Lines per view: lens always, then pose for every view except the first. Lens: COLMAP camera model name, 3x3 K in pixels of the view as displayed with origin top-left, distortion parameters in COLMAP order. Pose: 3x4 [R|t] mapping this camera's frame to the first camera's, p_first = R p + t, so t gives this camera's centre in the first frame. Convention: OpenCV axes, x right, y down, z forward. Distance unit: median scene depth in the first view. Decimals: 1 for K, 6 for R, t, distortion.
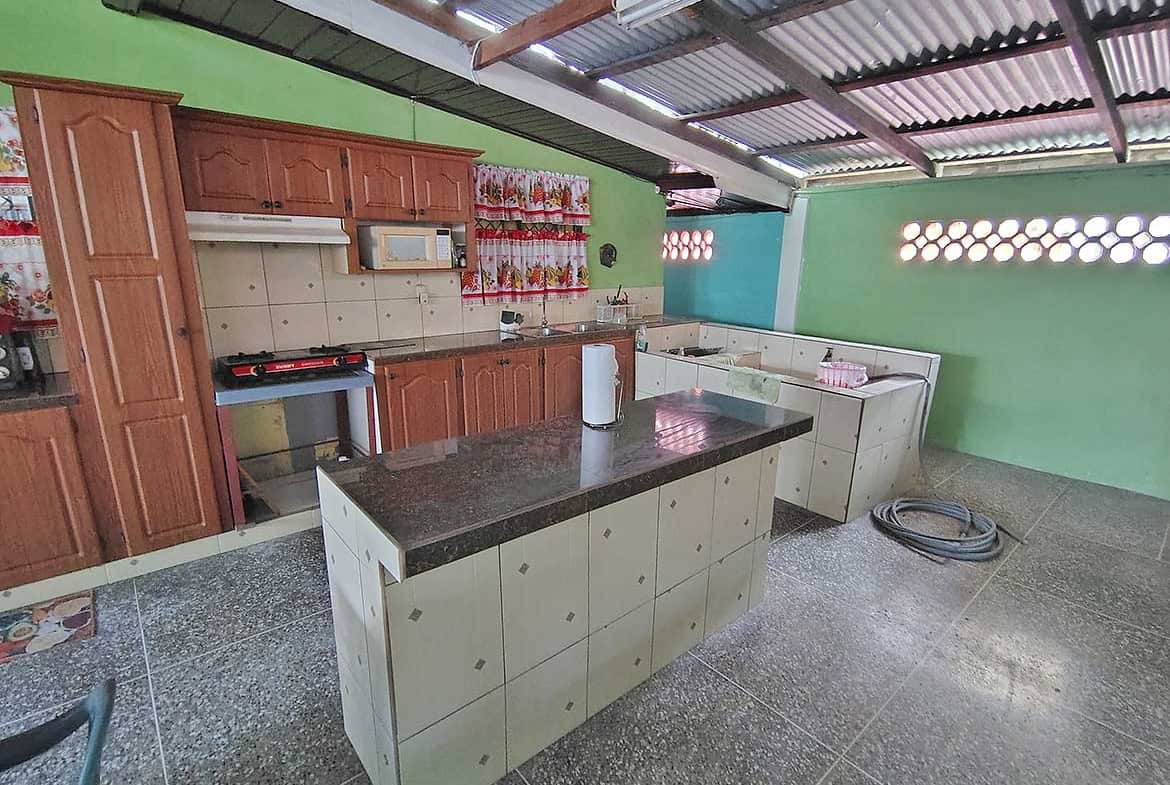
lens RADIAL K [[551.1, 0, 585.0], [0, 551.1, 392.5], [0, 0, 1]] dist [-0.003748, 0.006085]
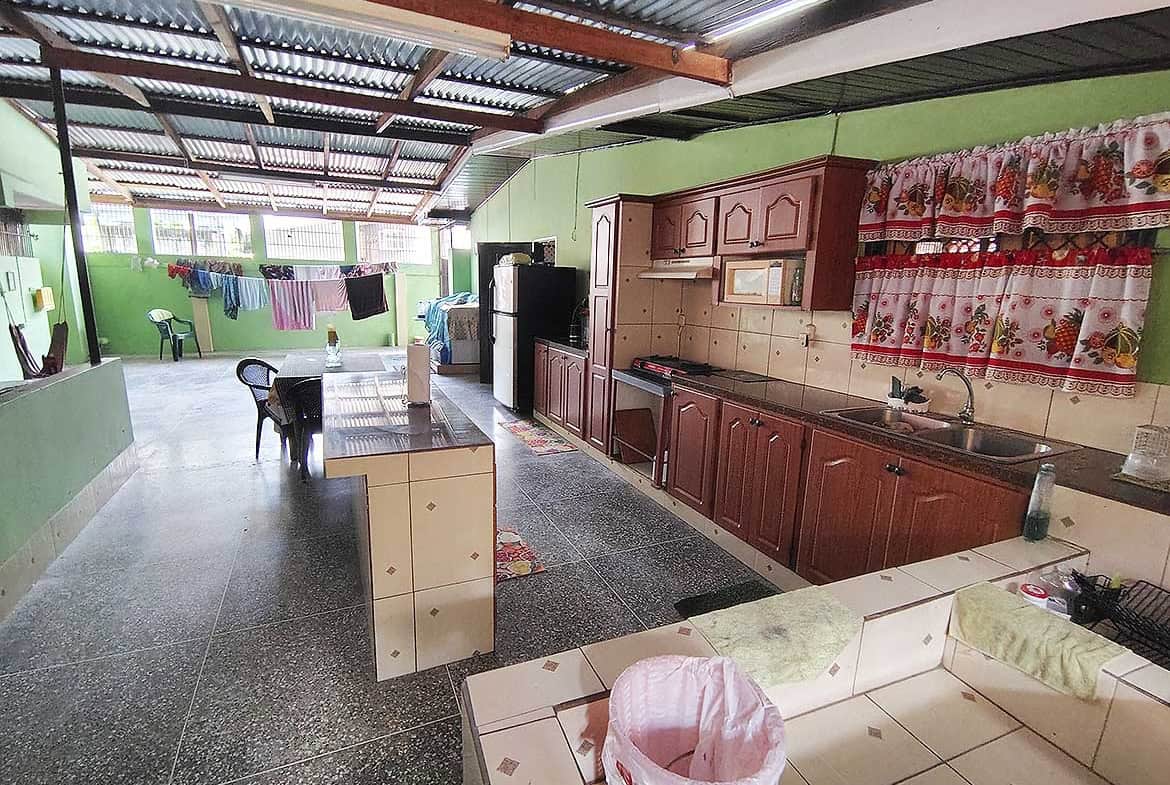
lens RADIAL K [[551.1, 0, 585.0], [0, 551.1, 392.5], [0, 0, 1]] dist [-0.003748, 0.006085]
pose [[-0.256108, 0.176169, -0.950459, 0.546632], [-0.255087, 0.936083, 0.242240, -0.185612], [0.932384, 0.304489, -0.194800, 0.748806]]
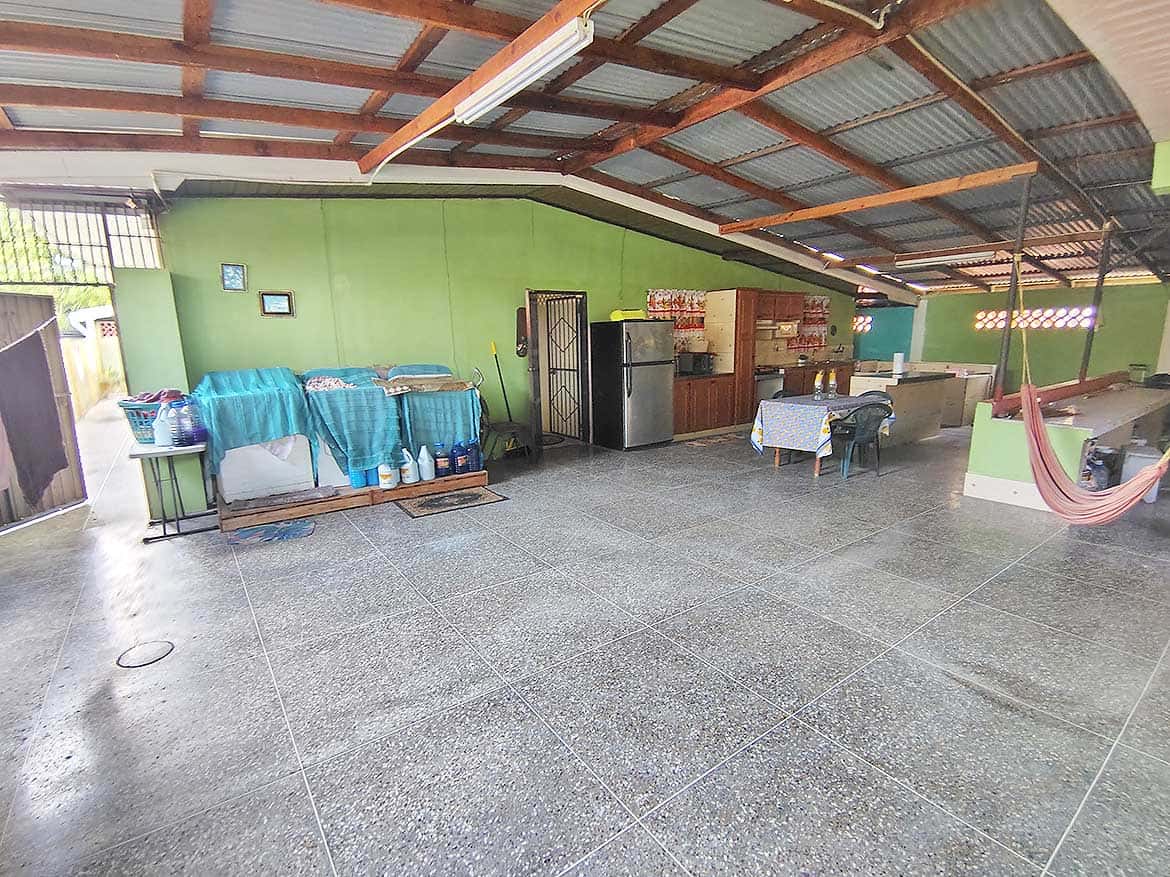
lens RADIAL K [[543.9, 0, 585.0], [0, 543.9, 438.5], [0, 0, 1]] dist [-0.000059, 0.000638]
pose [[0.995886, -0.019998, -0.088376, -0.831837], [0.014793, 0.998139, -0.059163, 0.322396], [0.089395, 0.057613, 0.994329, -1.330460]]
